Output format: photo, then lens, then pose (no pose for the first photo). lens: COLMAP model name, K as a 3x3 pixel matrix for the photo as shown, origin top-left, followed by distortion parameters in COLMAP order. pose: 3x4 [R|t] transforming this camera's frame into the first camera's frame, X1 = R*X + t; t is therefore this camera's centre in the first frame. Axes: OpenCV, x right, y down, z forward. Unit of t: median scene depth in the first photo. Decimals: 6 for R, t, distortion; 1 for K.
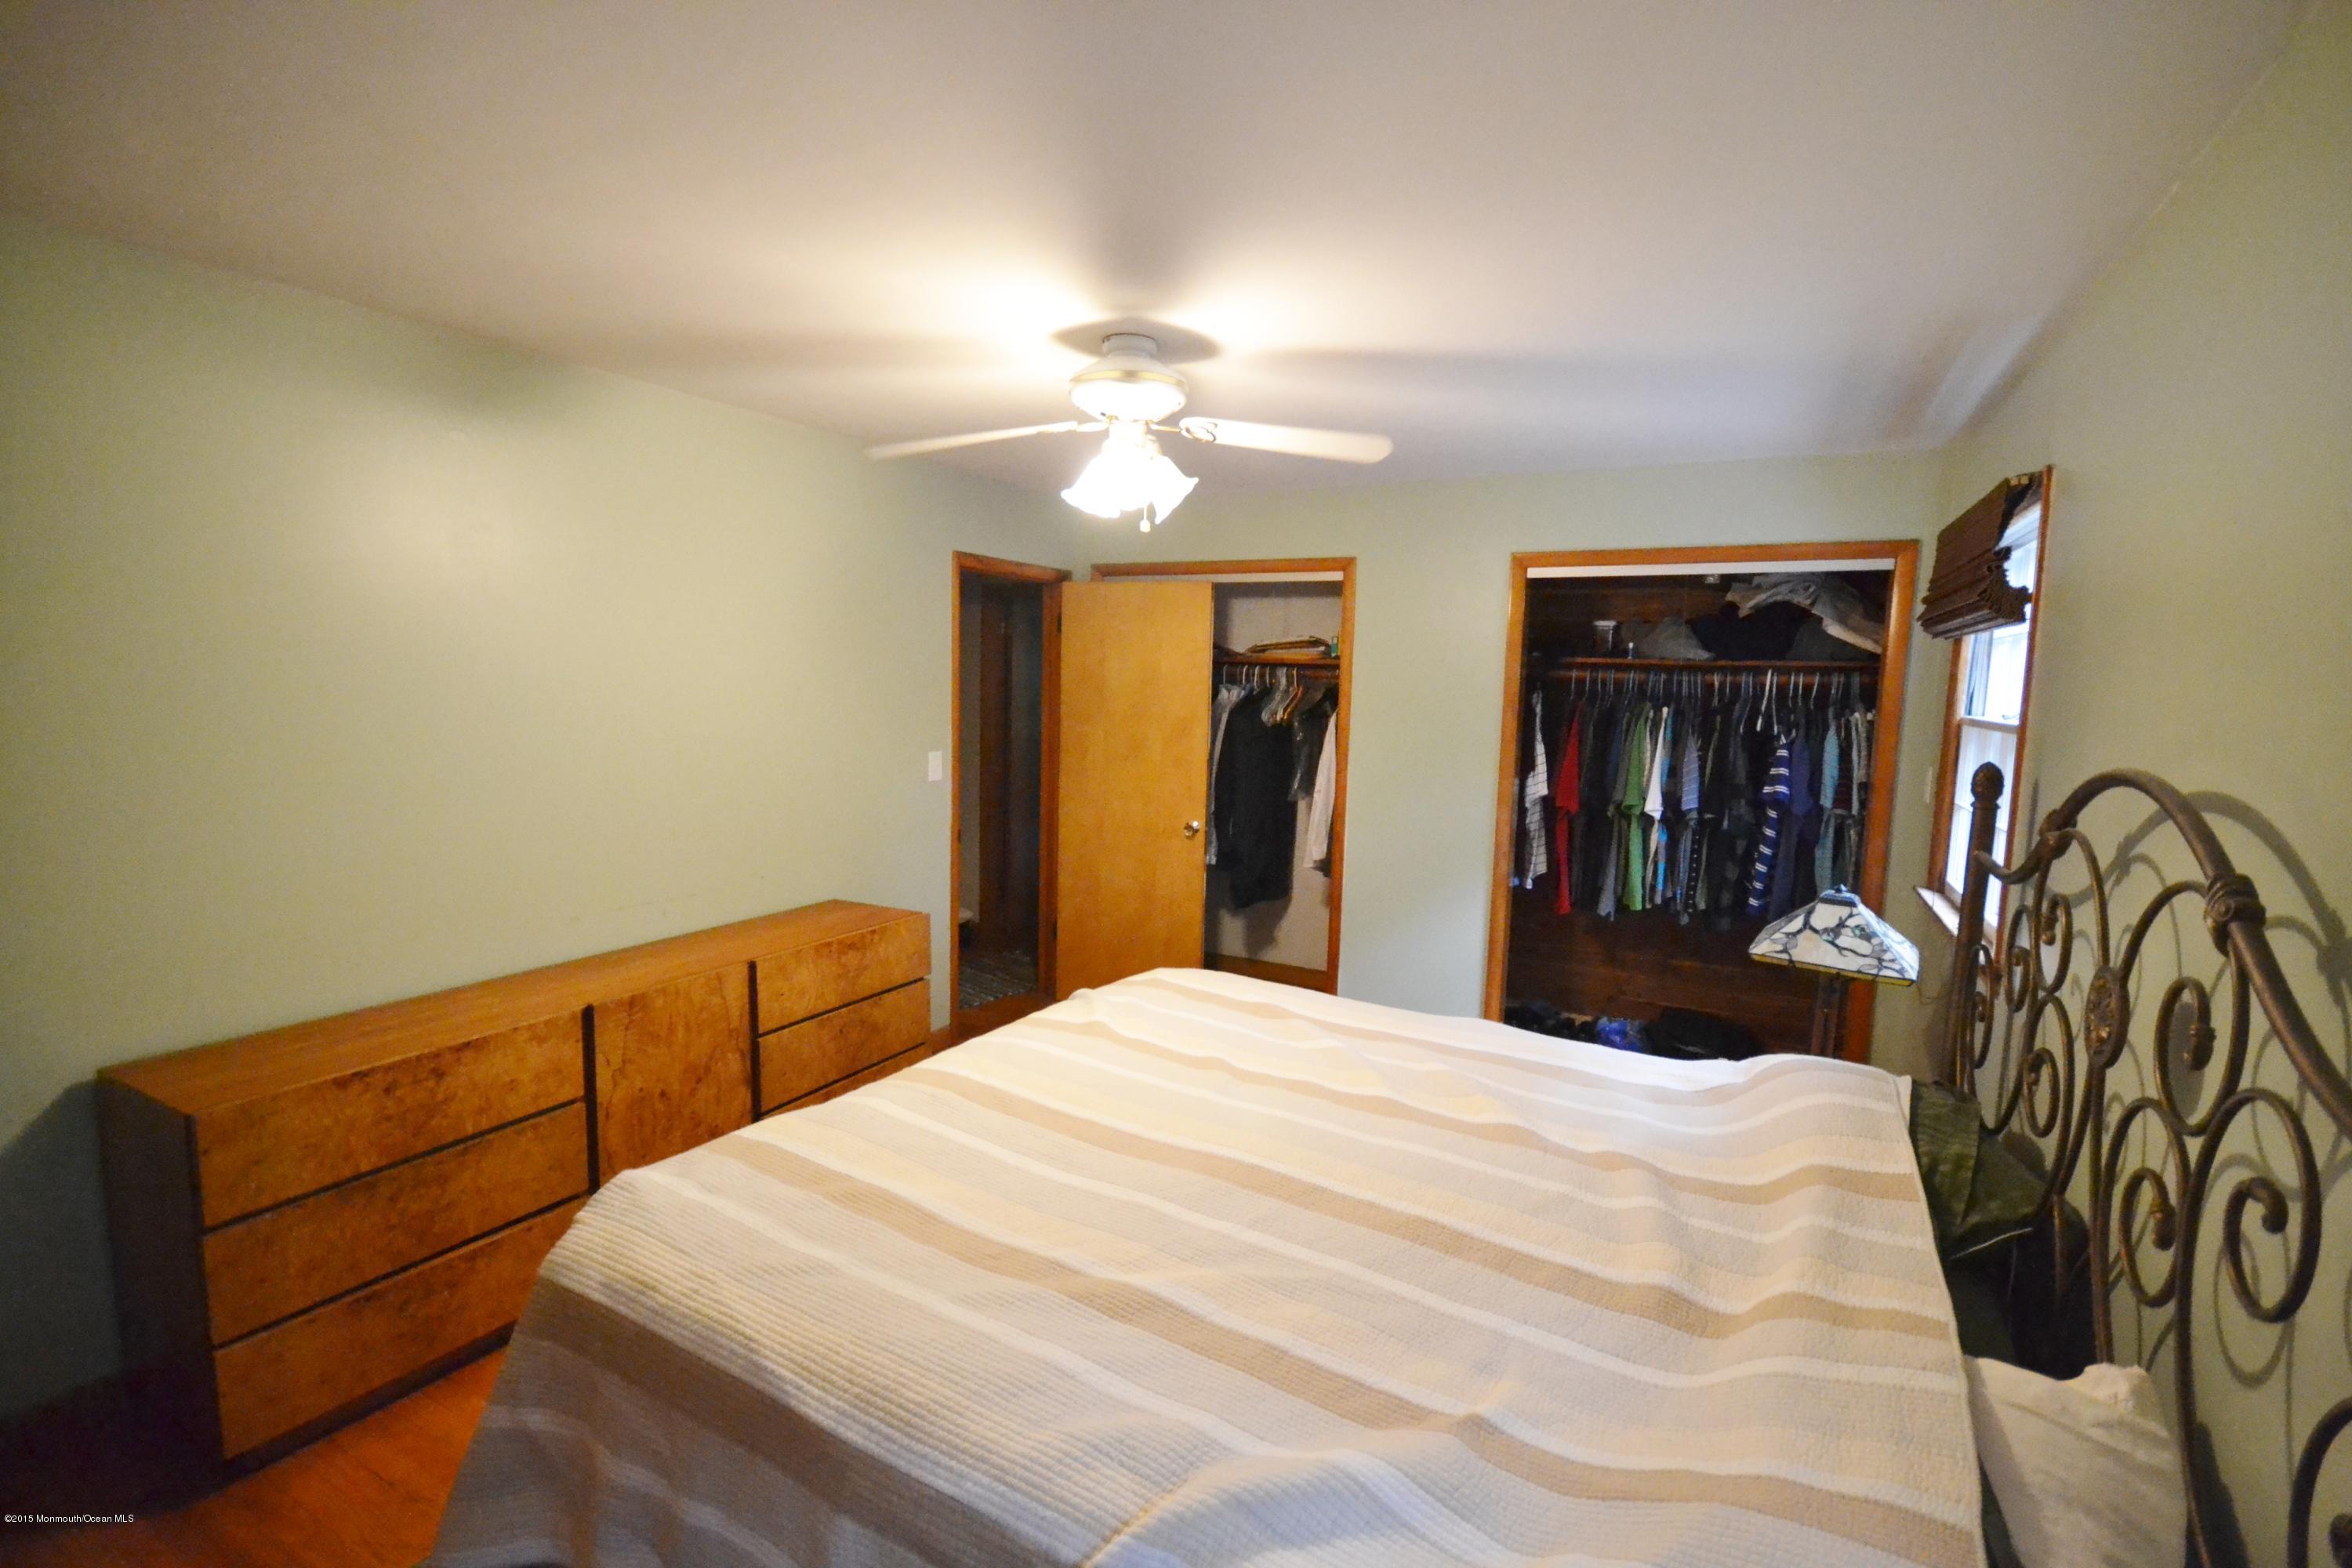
lens RADIAL K [[1054.0, 0, 1187.1], [0, 1054.0, 780.1], [0, 0, 1]] dist [-0.004444, -0.000285]
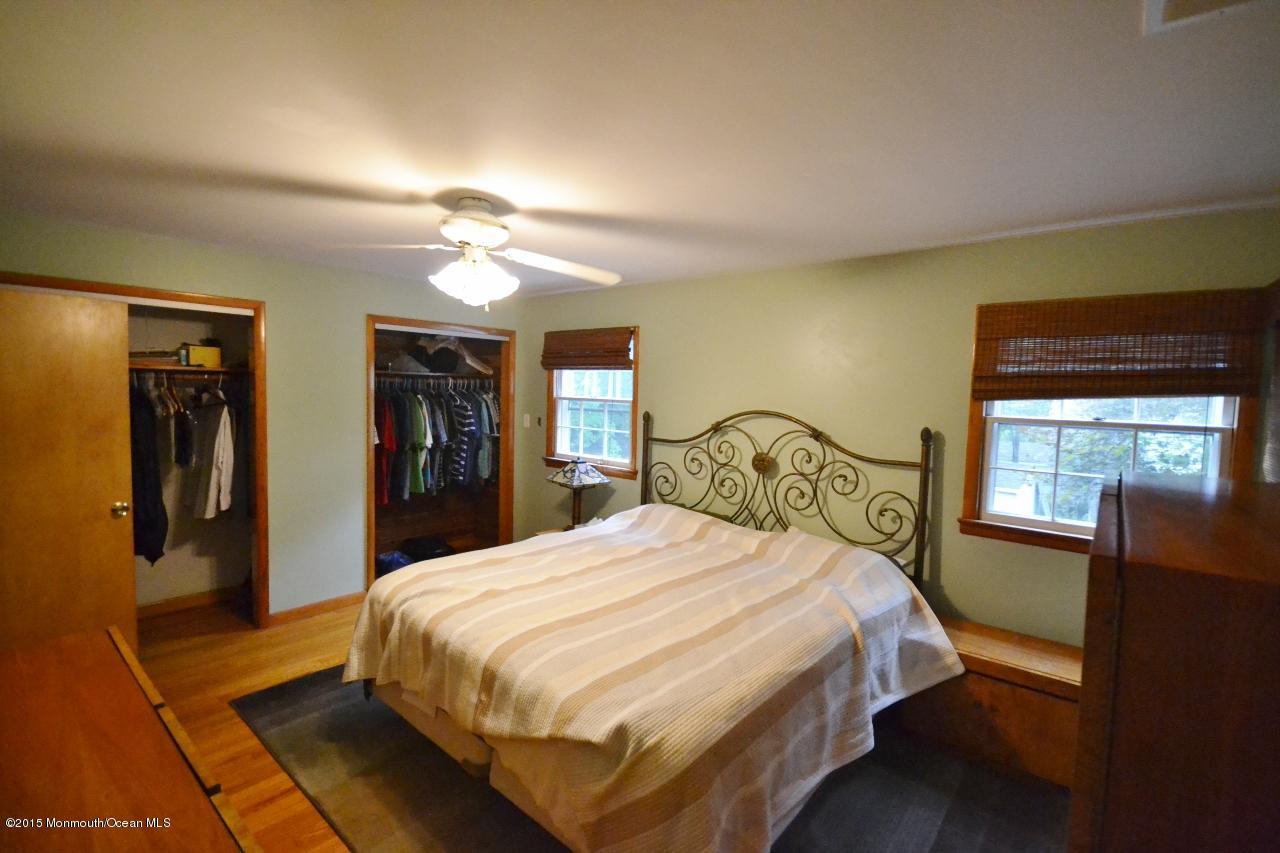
lens RADIAL K [[573.6, 0, 646.0], [0, 573.6, 424.4], [0, 0, 1]] dist [-0.004444, -0.000285]
pose [[0.190088, -0.082609, 0.978285, -0.963610], [0.075792, 0.994715, 0.069269, -0.091741], [-0.978837, 0.060979, 0.195345, 0.555417]]
